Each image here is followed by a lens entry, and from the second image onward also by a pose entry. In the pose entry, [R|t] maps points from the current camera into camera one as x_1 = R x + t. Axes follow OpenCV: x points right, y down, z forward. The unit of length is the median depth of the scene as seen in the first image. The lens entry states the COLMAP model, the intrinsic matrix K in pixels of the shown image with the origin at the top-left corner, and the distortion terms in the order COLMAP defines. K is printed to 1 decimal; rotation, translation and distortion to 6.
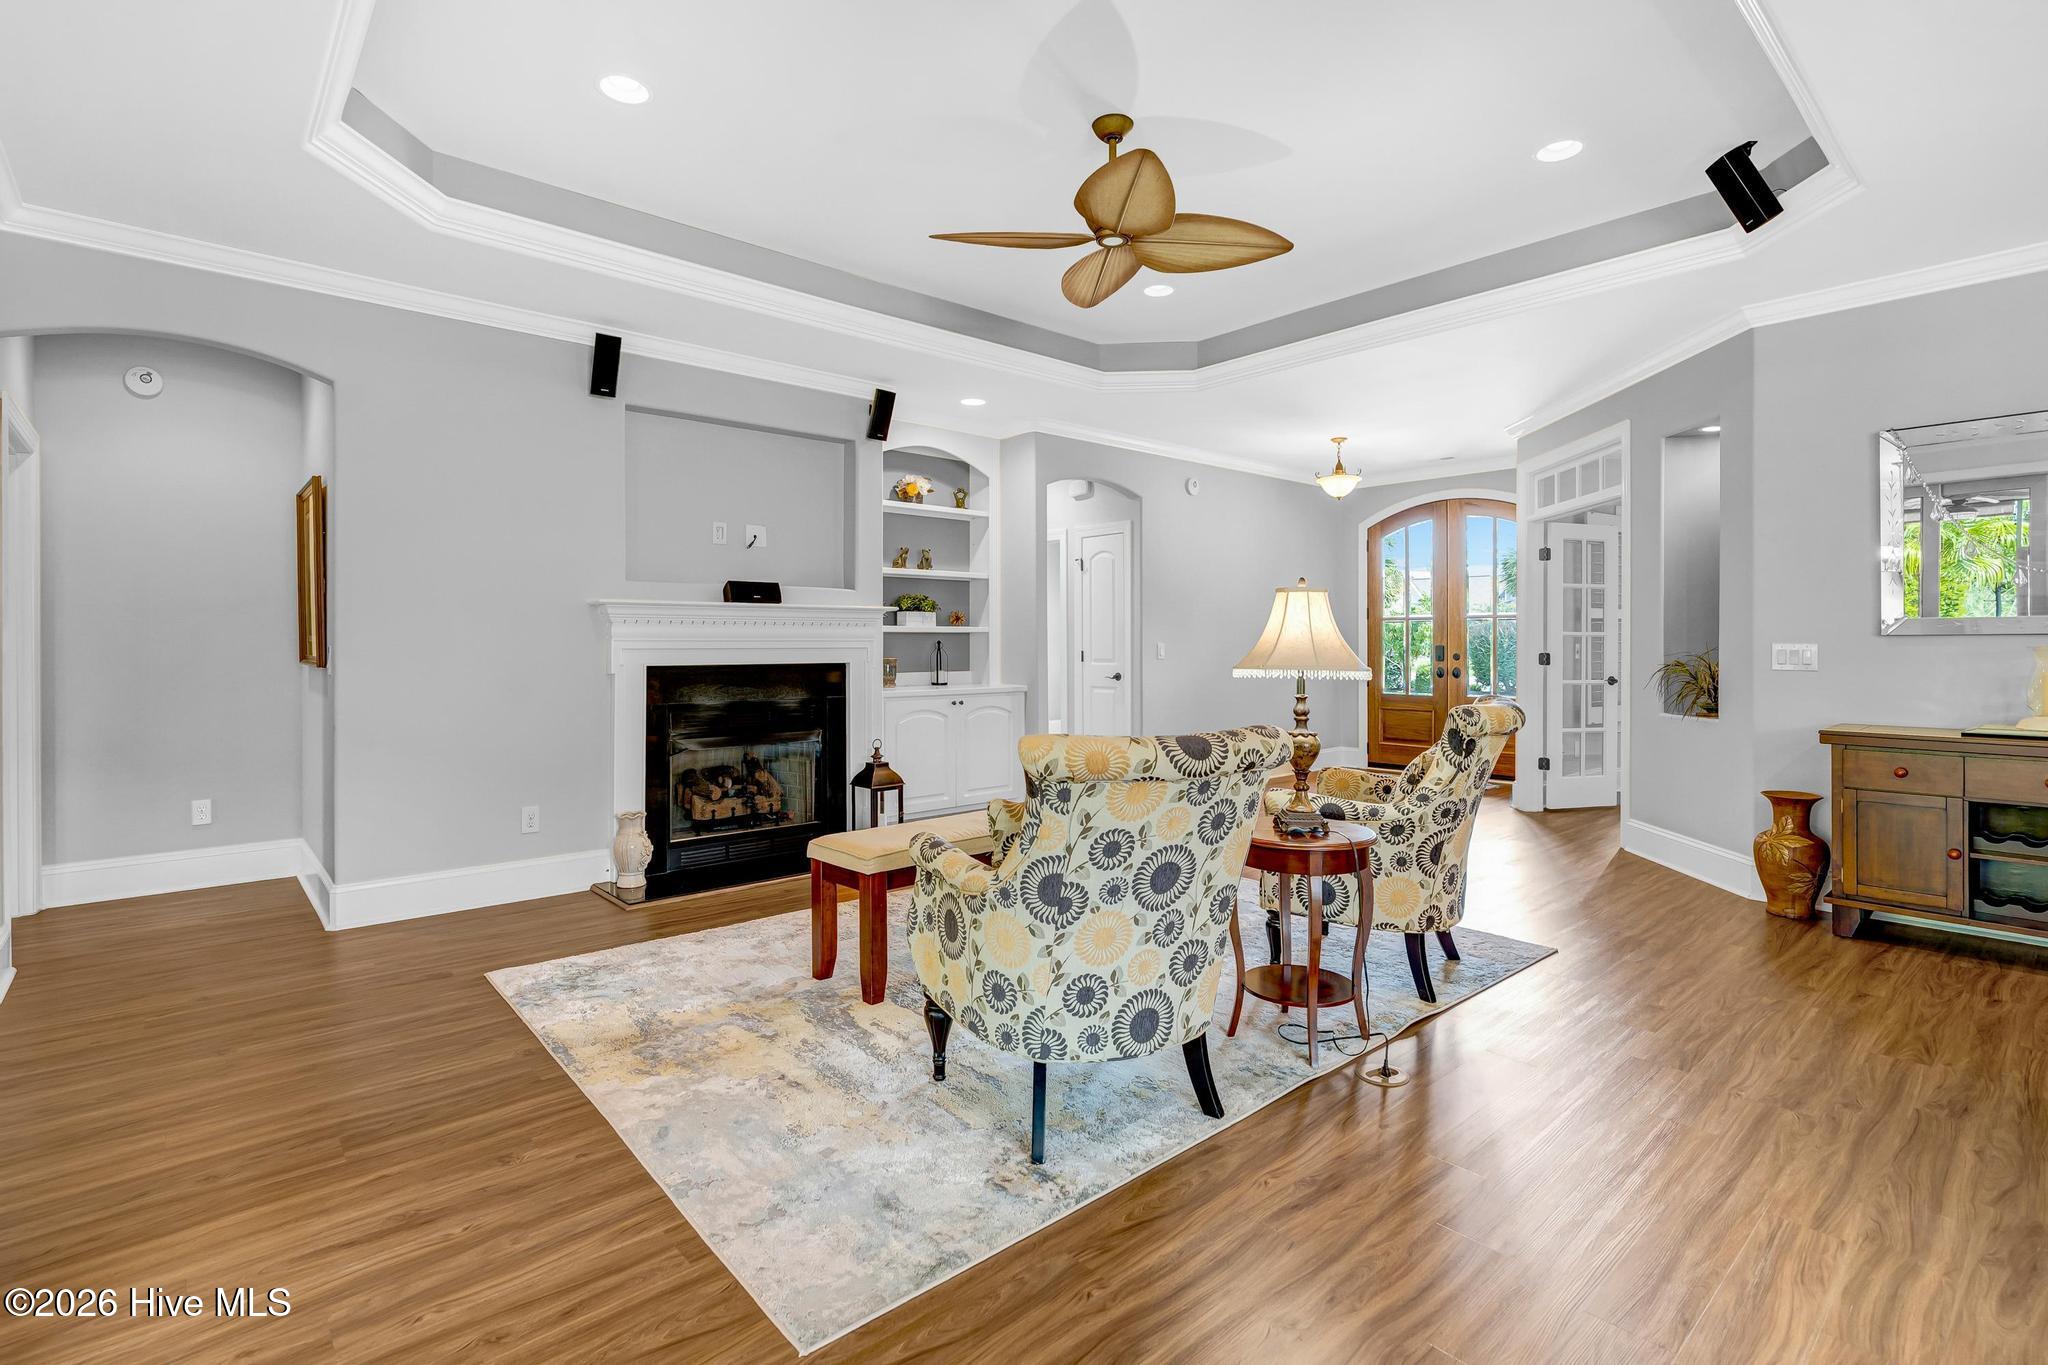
lens RADIAL K [[978.5, 0, 1022.5], [0, 978.5, 641.3], [0, 0, 1]] dist [-0.016046, -0.000107]
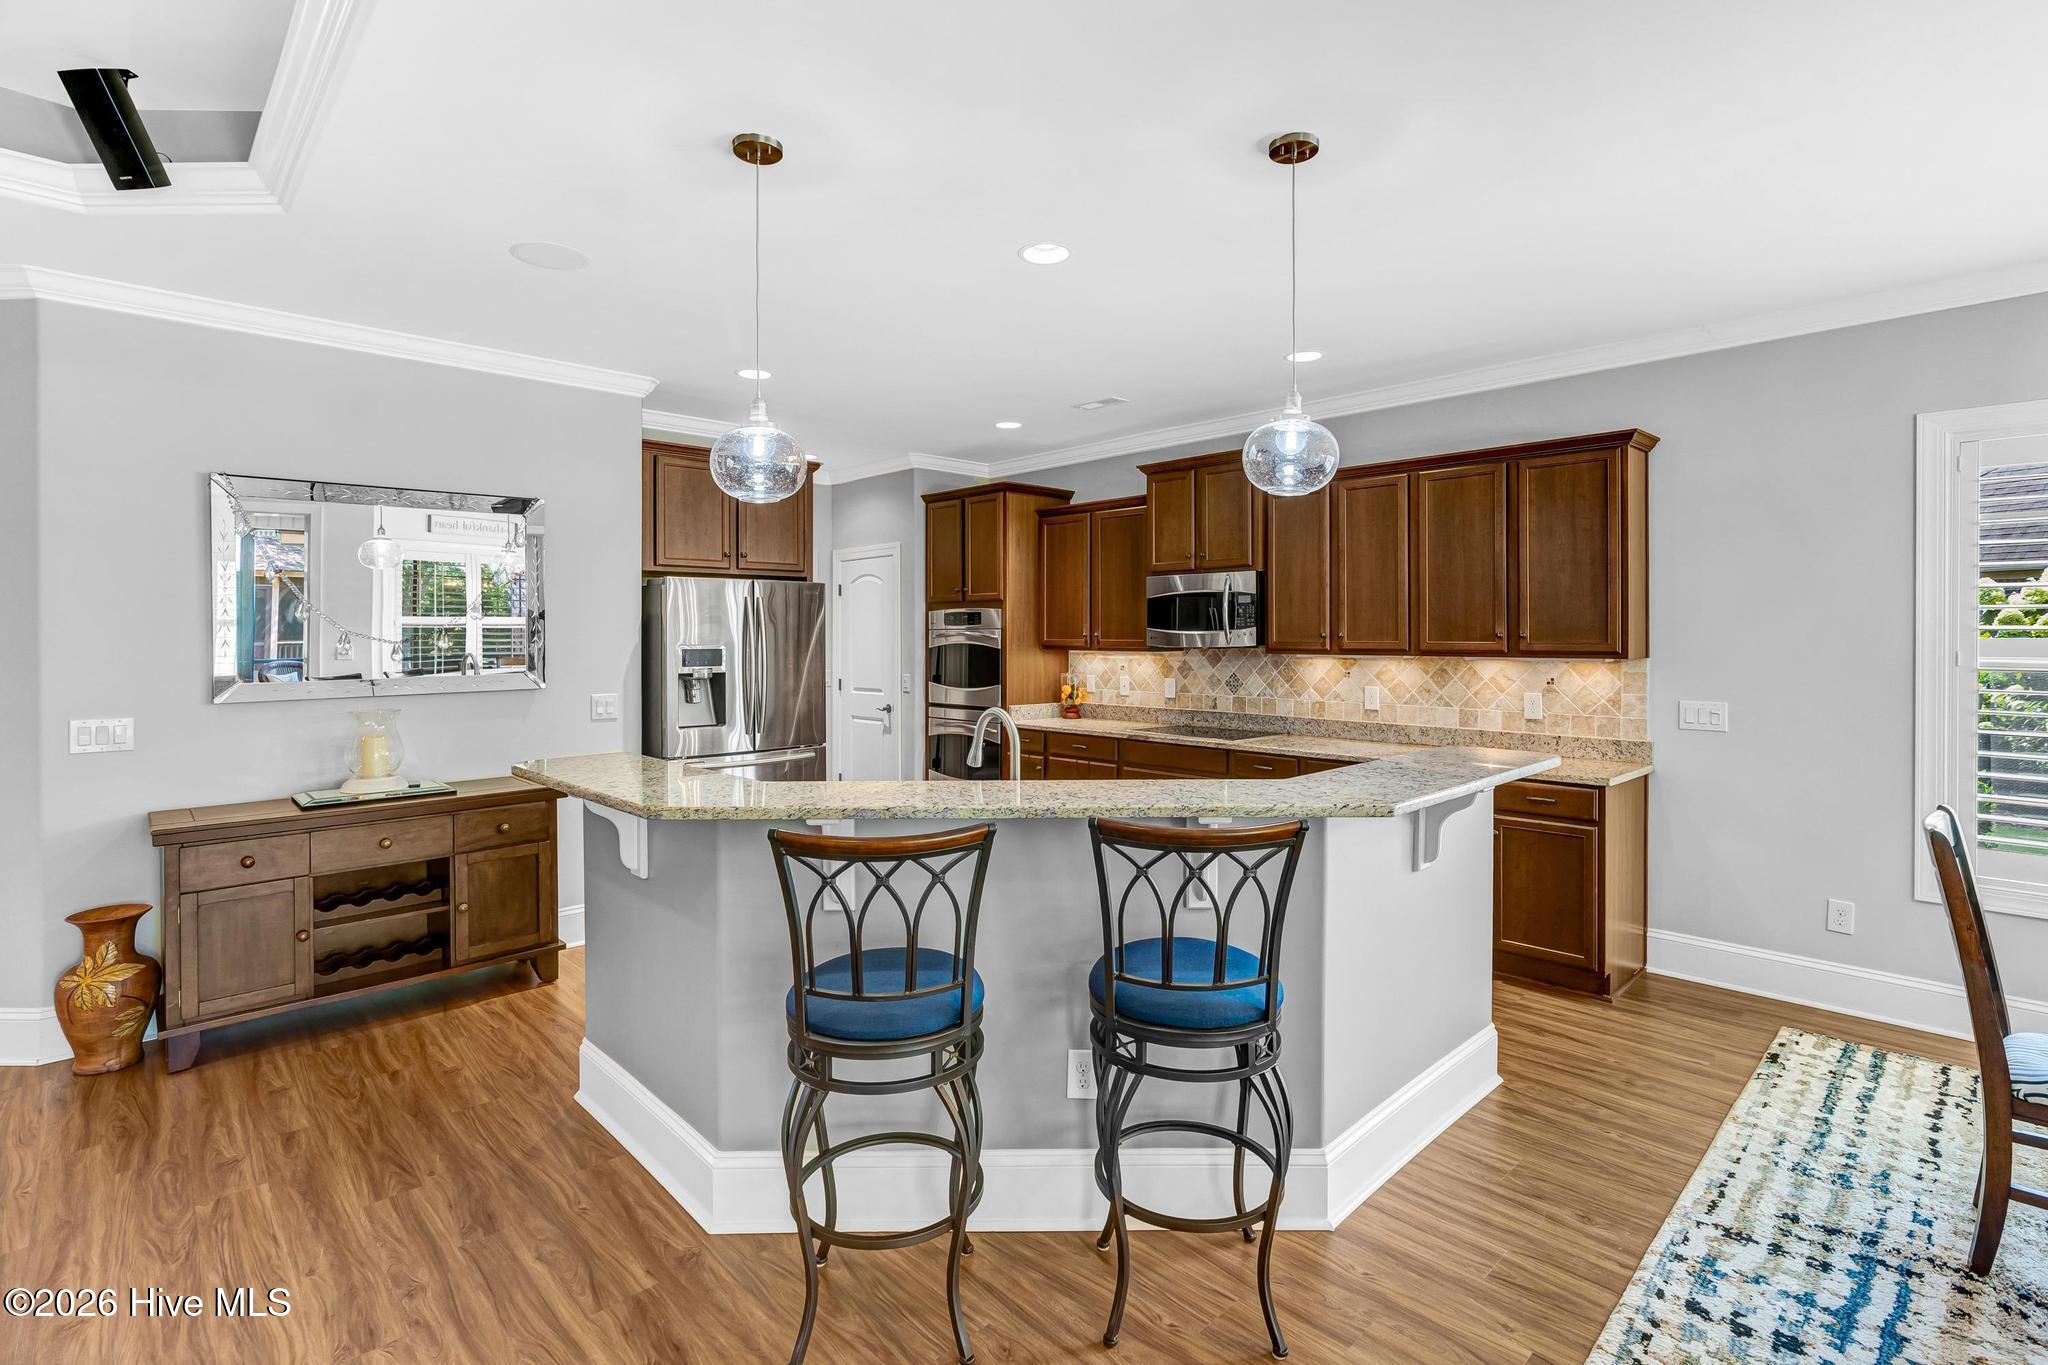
lens RADIAL K [[954.6, 0, 1036.5], [0, 954.6, 638.1], [0, 0, 1]] dist [-0.002165, 0.000191]
pose [[-0.046934, -0.002995, 0.998893, -0.016091], [0.003578, 0.999989, 0.003166, -0.067964], [-0.998892, 0.003723, -0.046923, 0.293536]]
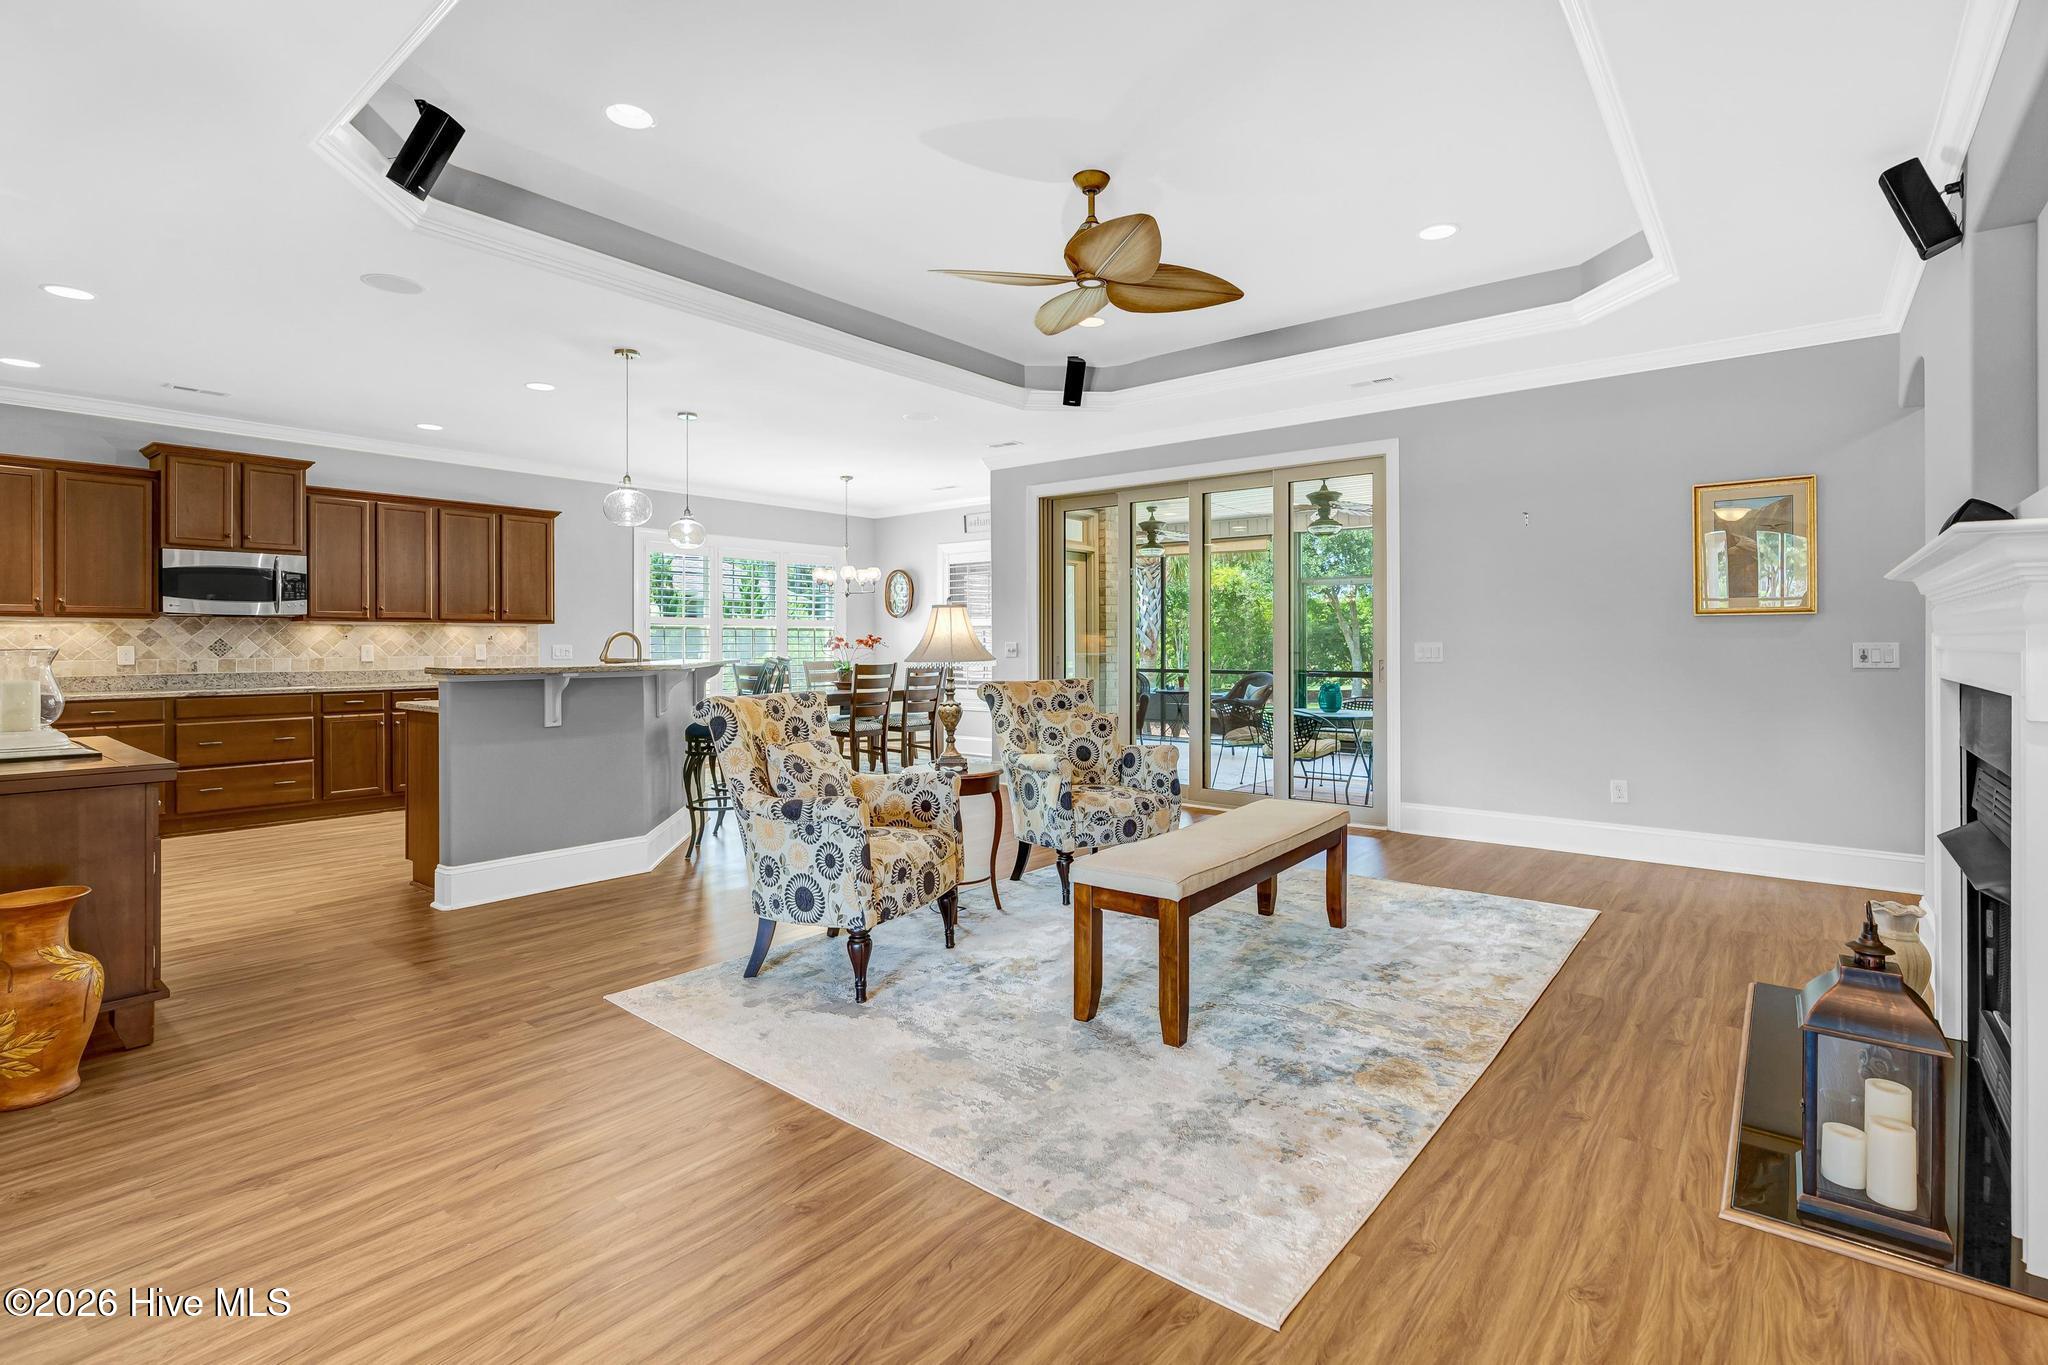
lens RADIAL K [[954.6, 0, 1036.5], [0, 954.6, 638.1], [0, 0, 1]] dist [-0.002165, 0.000191]
pose [[-0.984870, 0.003374, -0.173264, 0.285620], [0.003883, 0.999989, -0.002596, -0.003571], [0.173253, -0.003229, -0.984872, 1.748264]]
